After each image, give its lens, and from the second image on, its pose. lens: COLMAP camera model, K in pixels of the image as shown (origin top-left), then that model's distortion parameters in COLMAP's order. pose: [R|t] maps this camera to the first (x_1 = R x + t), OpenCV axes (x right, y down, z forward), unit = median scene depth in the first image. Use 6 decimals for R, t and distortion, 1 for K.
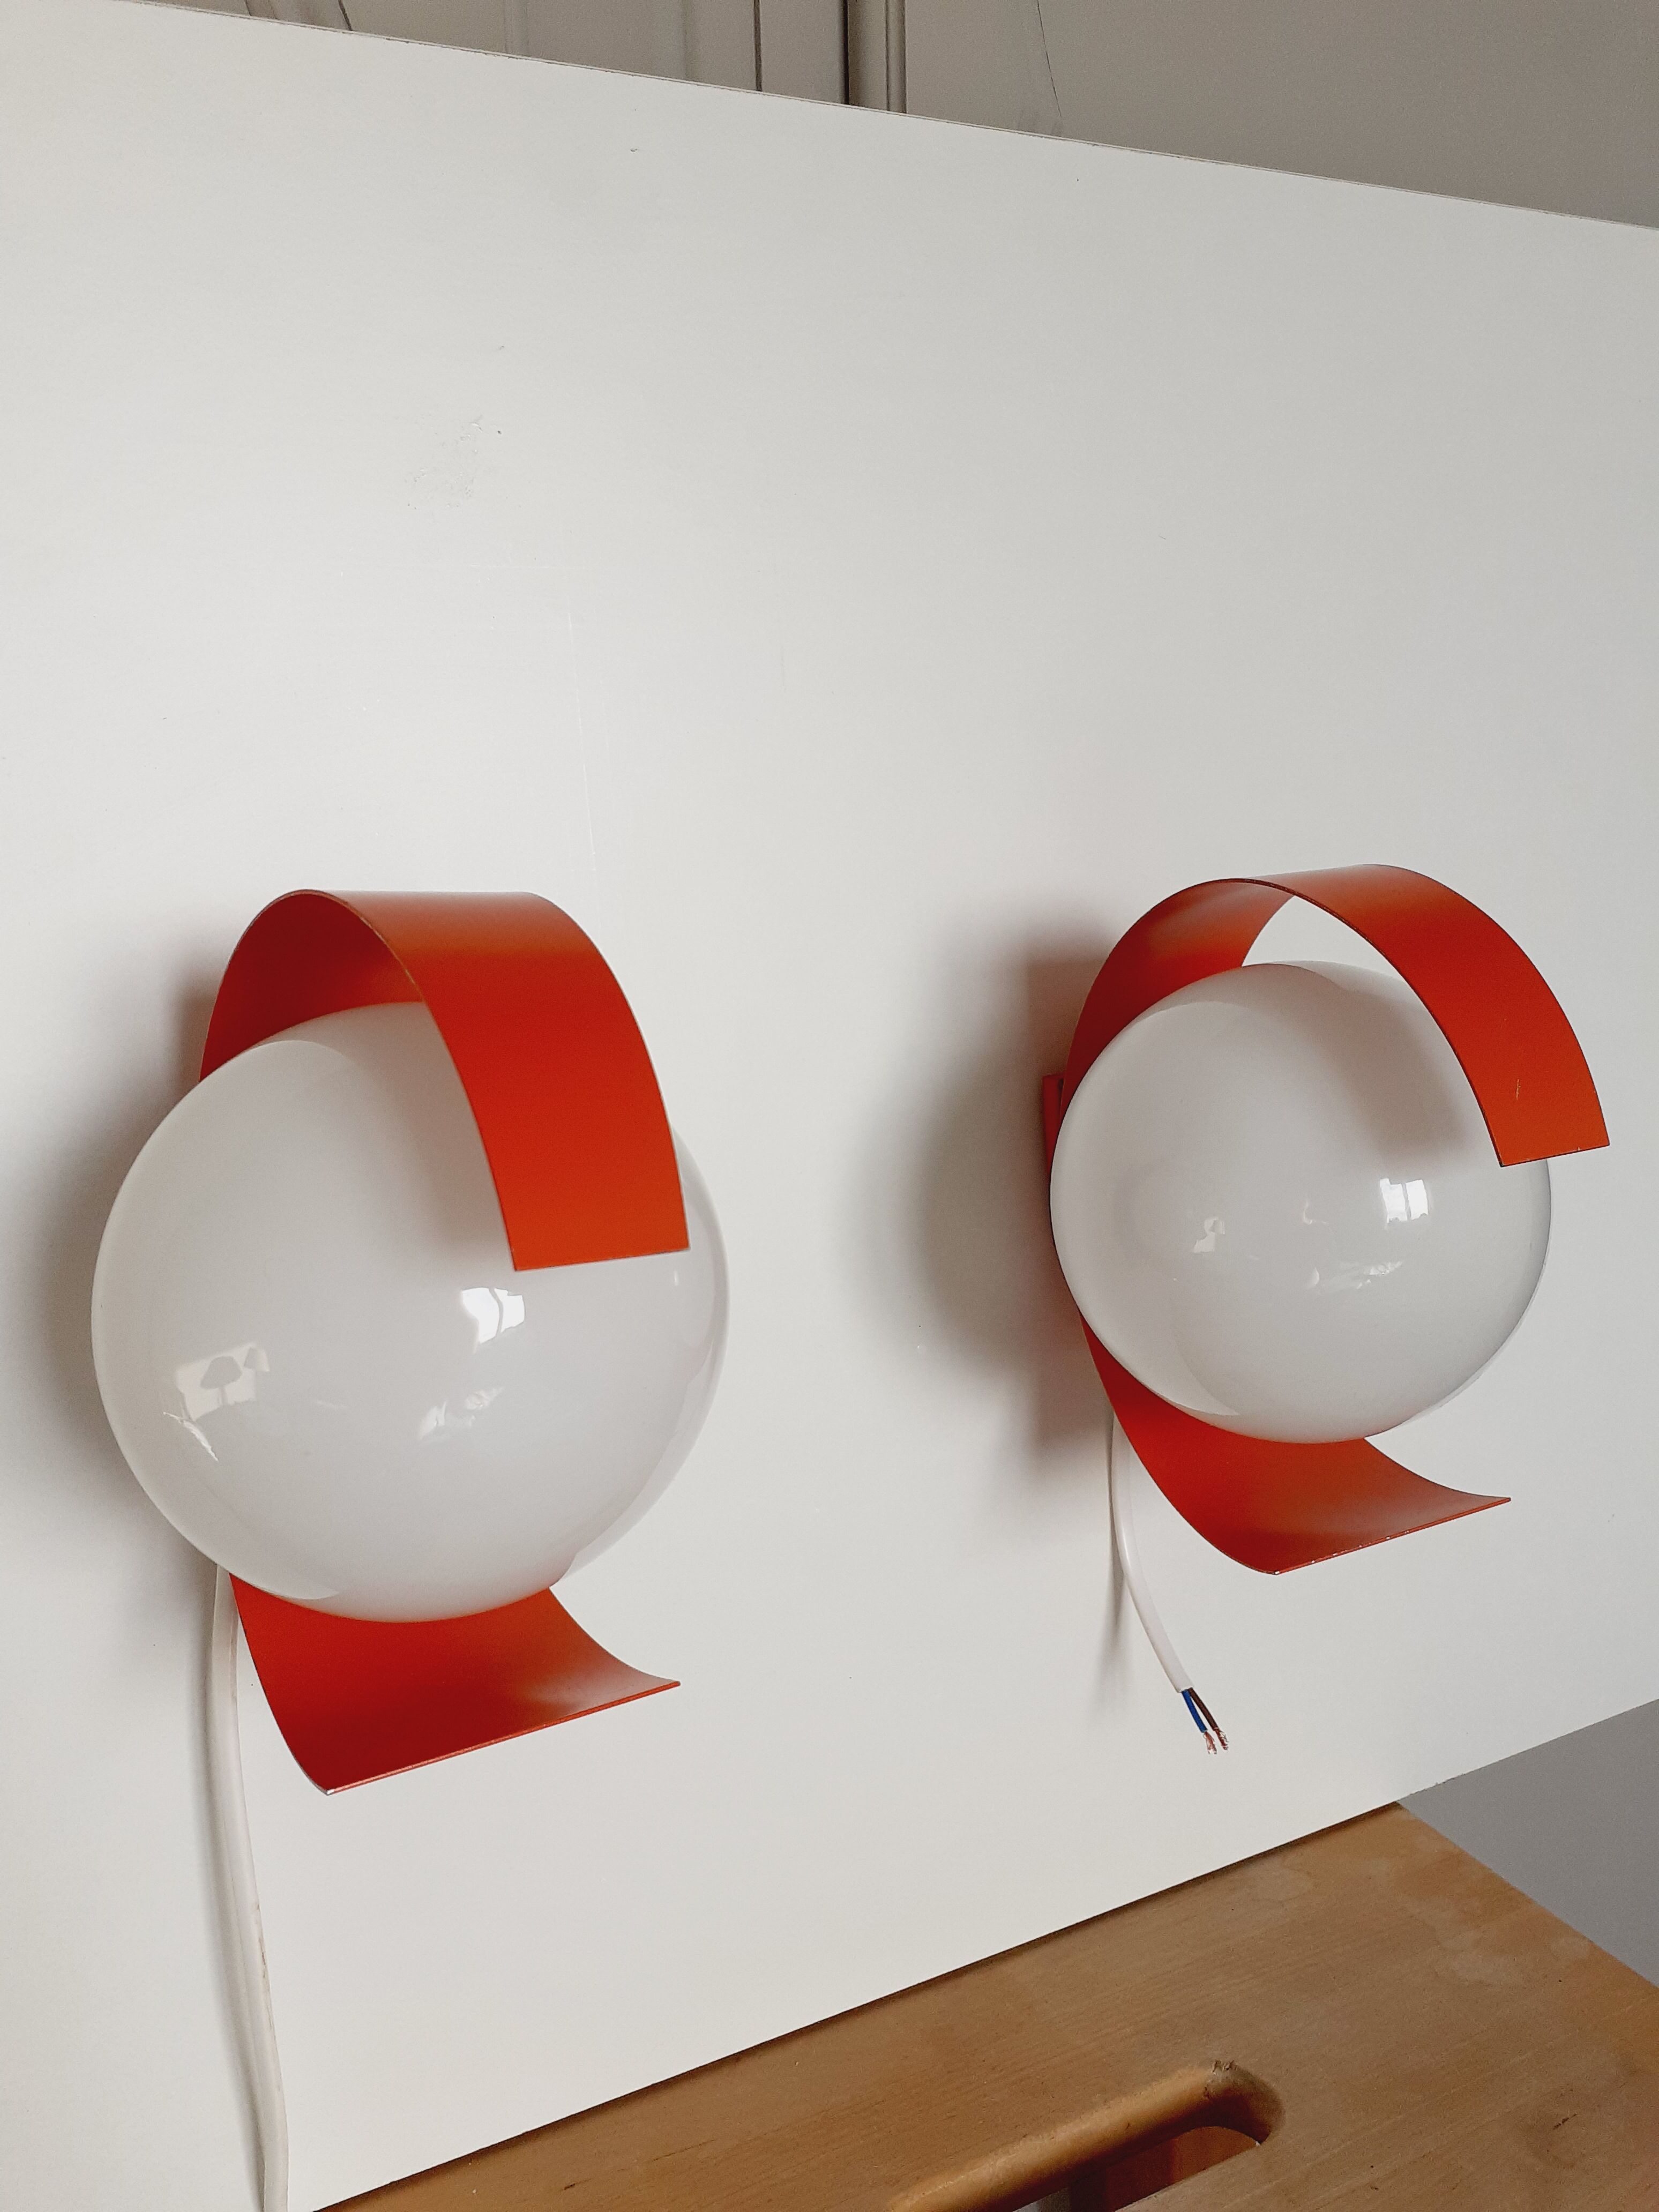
lens RADIAL K [[1723.1, 0, 840.7], [0, 1723.1, 1106.2], [0, 0, 1]] dist [-0.009283, -0.002202]
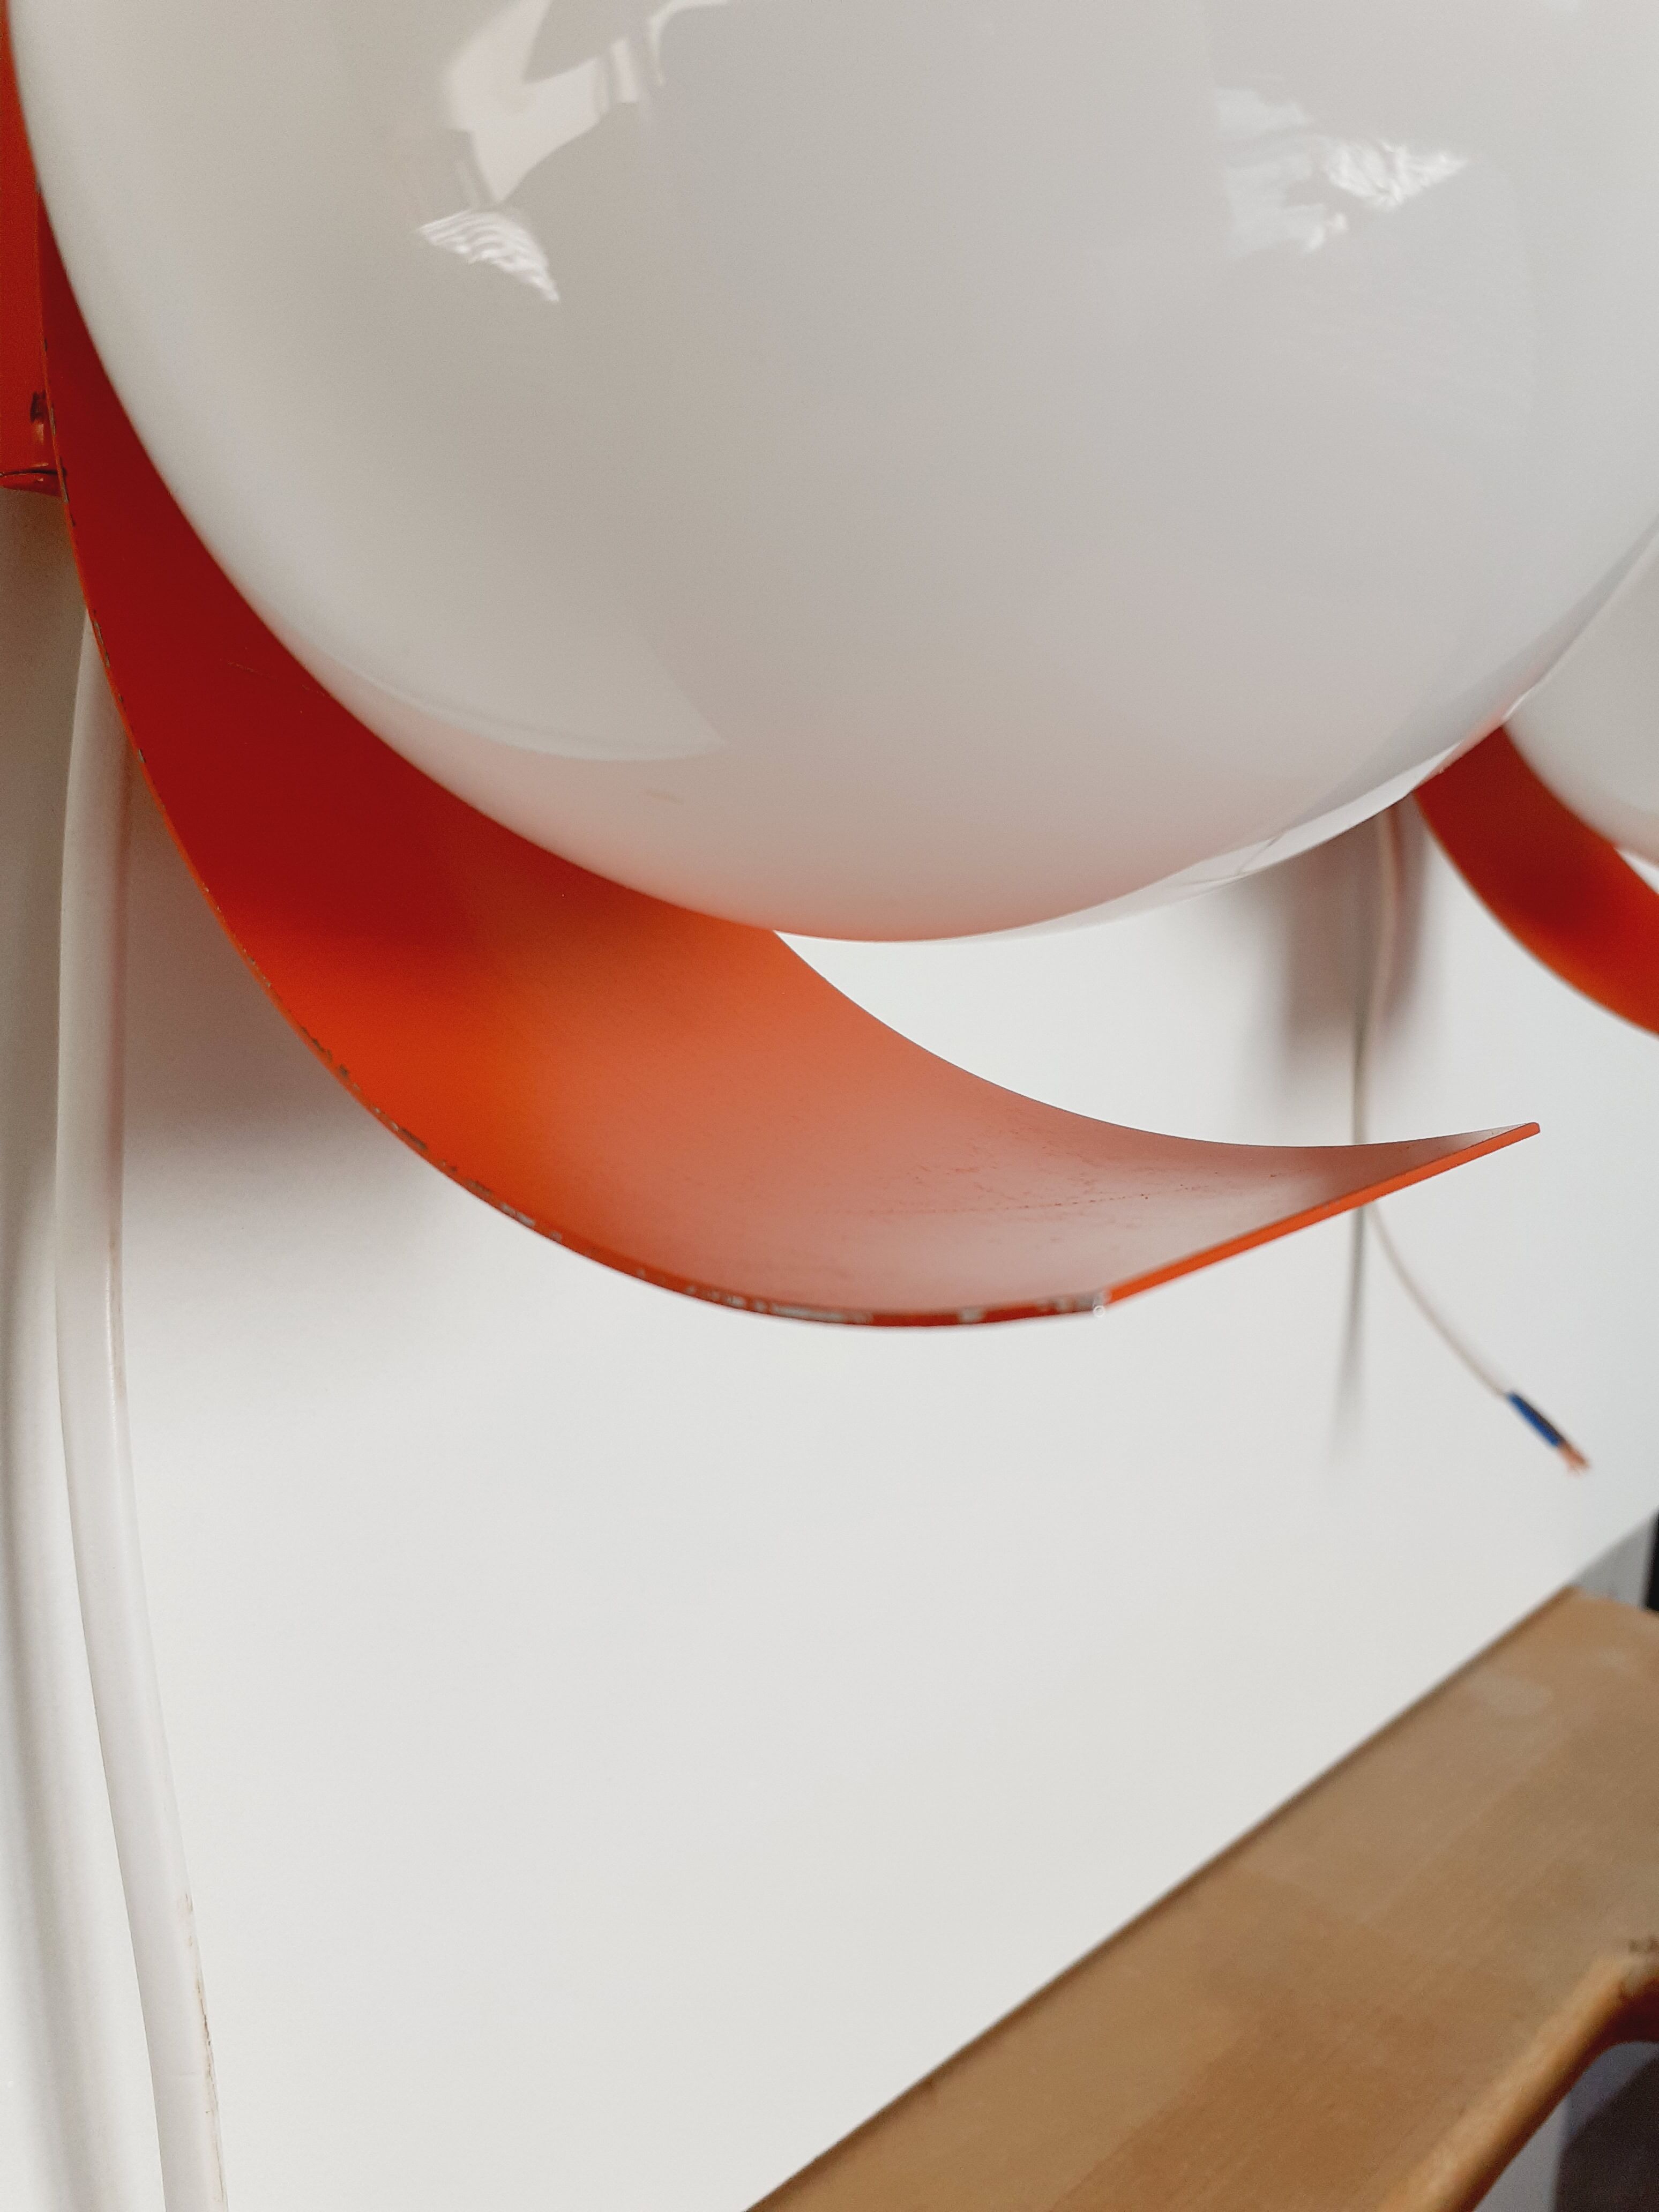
lens RADIAL K [[1808.9, 0, 878.9], [0, 1808.9, 1044.5], [0, 0, 1]] dist [-0.007926, -0.008886]
pose [[0.933718, 0.006604, 0.357949, -0.280652], [0.000995, 0.999778, -0.021042, 0.225769], [-0.358008, 0.020004, 0.933504, 0.448307]]
